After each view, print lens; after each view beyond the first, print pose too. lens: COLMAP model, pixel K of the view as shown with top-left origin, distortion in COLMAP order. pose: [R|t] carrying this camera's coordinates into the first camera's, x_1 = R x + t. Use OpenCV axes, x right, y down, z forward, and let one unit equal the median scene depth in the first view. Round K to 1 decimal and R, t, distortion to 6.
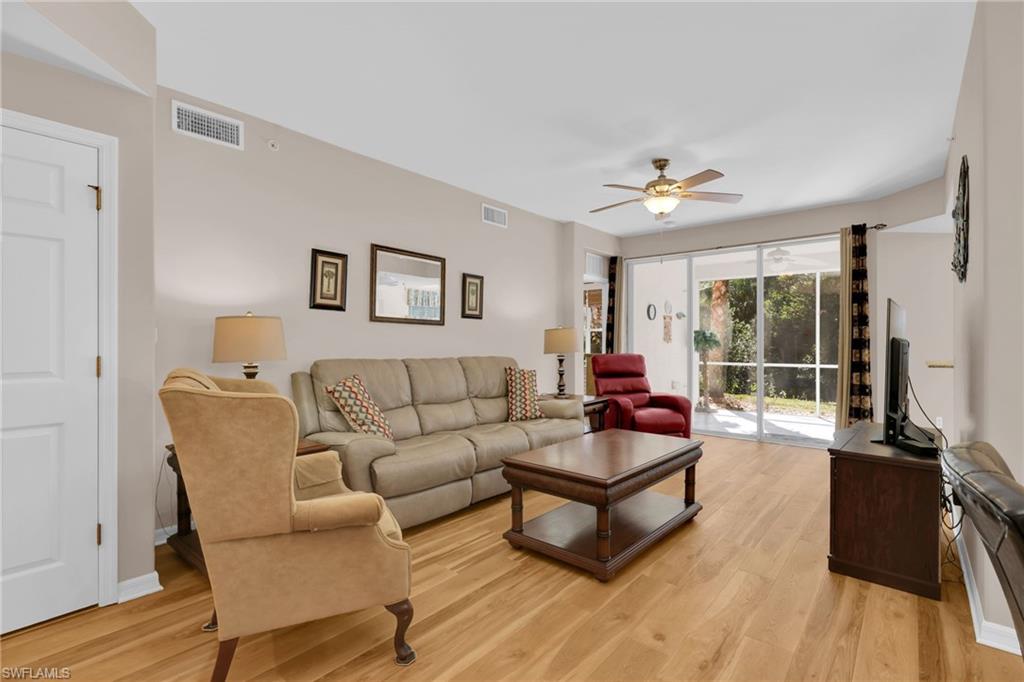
lens RADIAL K [[469.3, 0, 511.7], [0, 469.3, 343.4], [0, 0, 1]] dist [-0.001201, -0.000088]
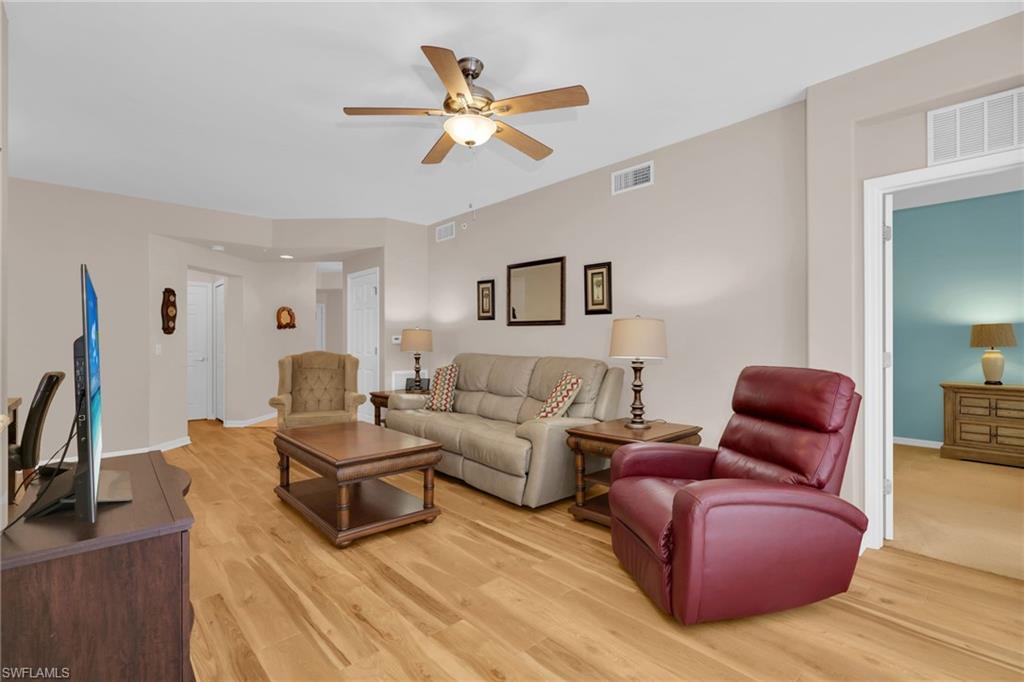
lens RADIAL K [[473.8, 0, 511.6], [0, 473.8, 338.8], [0, 0, 1]] dist [-0.000909, -0.000048]
pose [[-0.121691, -0.009016, -0.992527, 0.952507], [-0.001966, 0.999959, -0.008843, 0.000621], [0.992566, 0.000875, -0.121703, 1.120428]]
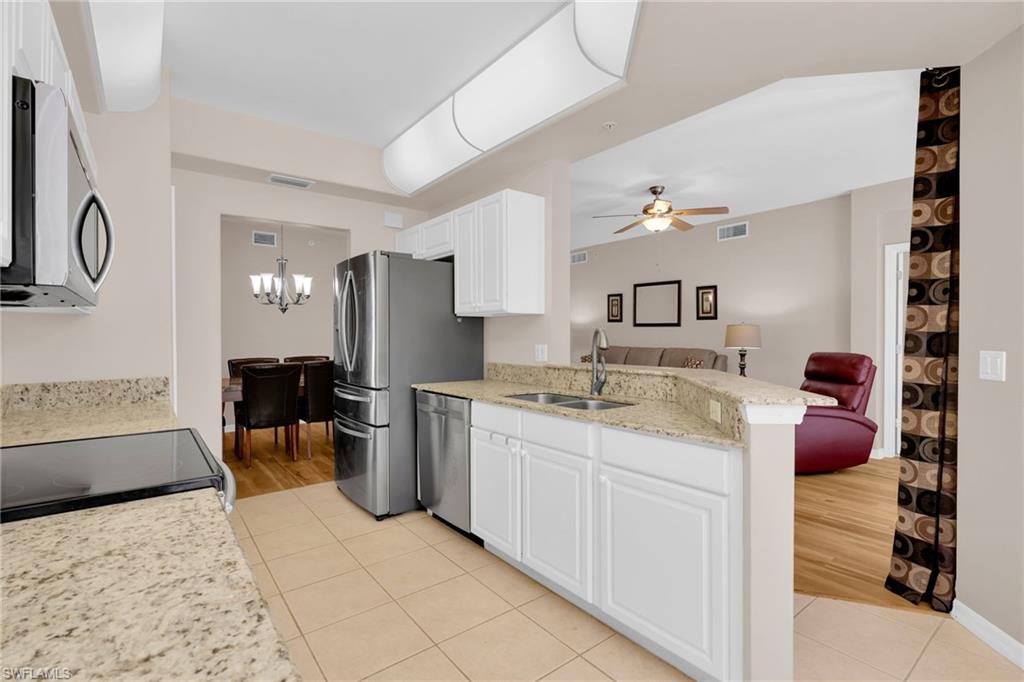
lens RADIAL K [[473.8, 0, 511.6], [0, 473.8, 338.8], [0, 0, 1]] dist [-0.000909, -0.000048]
pose [[-0.202172, 0.003717, -0.979343, 1.562886], [-0.002277, 0.999988, 0.004265, -0.004673], [0.979347, 0.003092, -0.202161, 0.867789]]
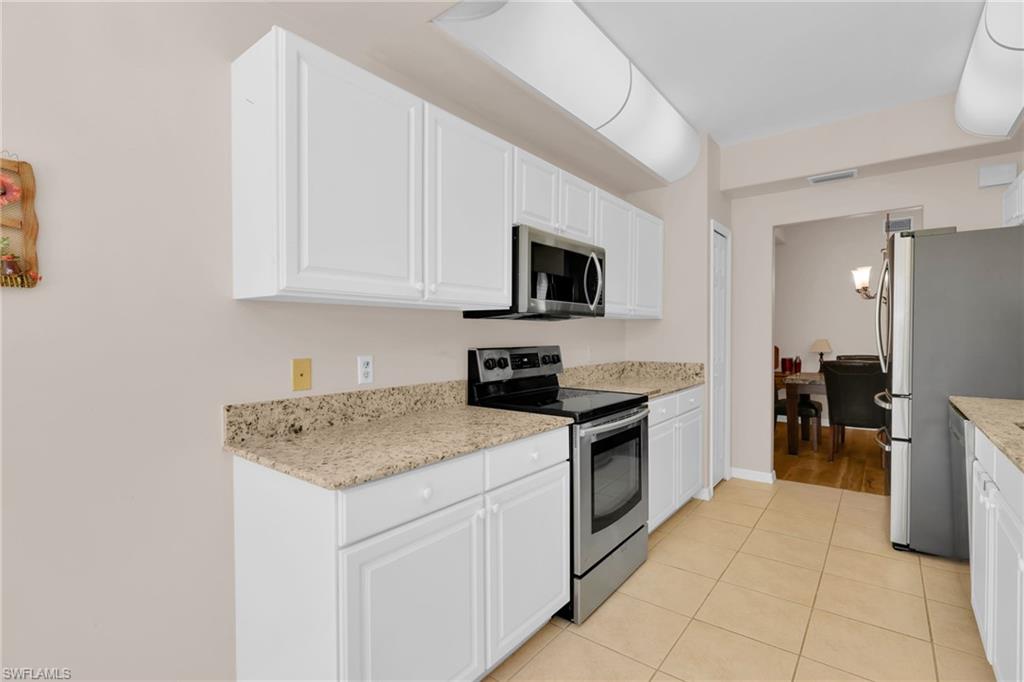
lens RADIAL K [[477.7, 0, 516.8], [0, 477.7, 335.4], [0, 0, 1]] dist [0.001047, 0.000555]
pose [[-0.998683, -0.001171, -0.051289, 1.411541], [-0.001610, 0.999962, 0.008514, -0.006843], [0.051277, 0.008586, -0.998648, 1.136808]]
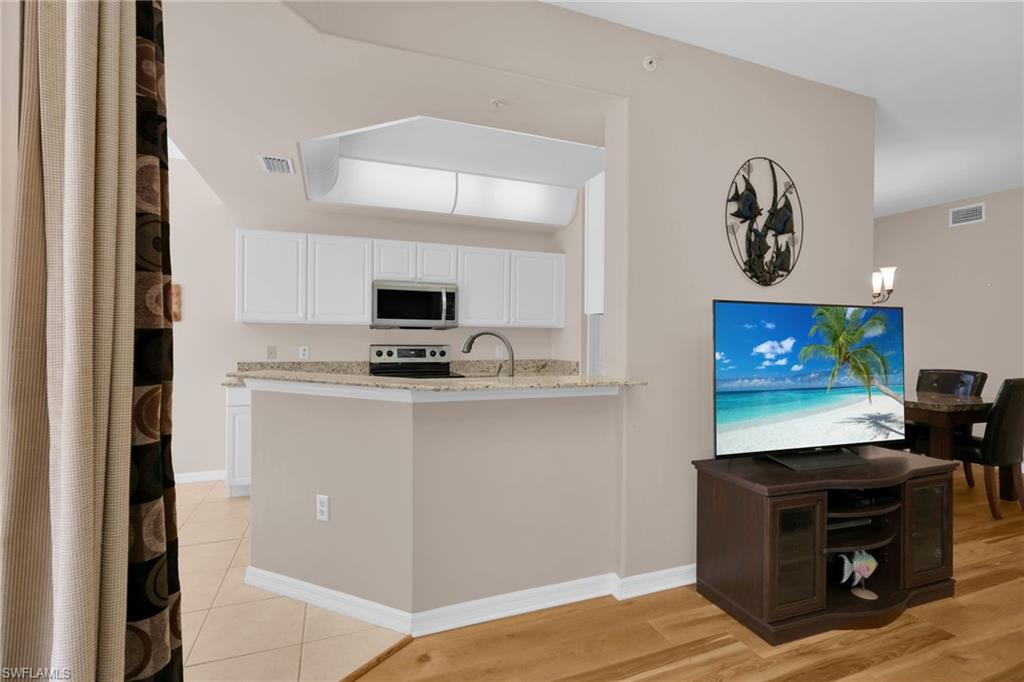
lens RADIAL K [[477.7, 0, 516.8], [0, 477.7, 335.4], [0, 0, 1]] dist [0.001047, 0.000555]
pose [[-0.880297, -0.008489, 0.474347, 0.605024], [-0.009395, 0.999956, 0.000461, -0.011394], [-0.474330, -0.004050, -0.880338, 1.367149]]
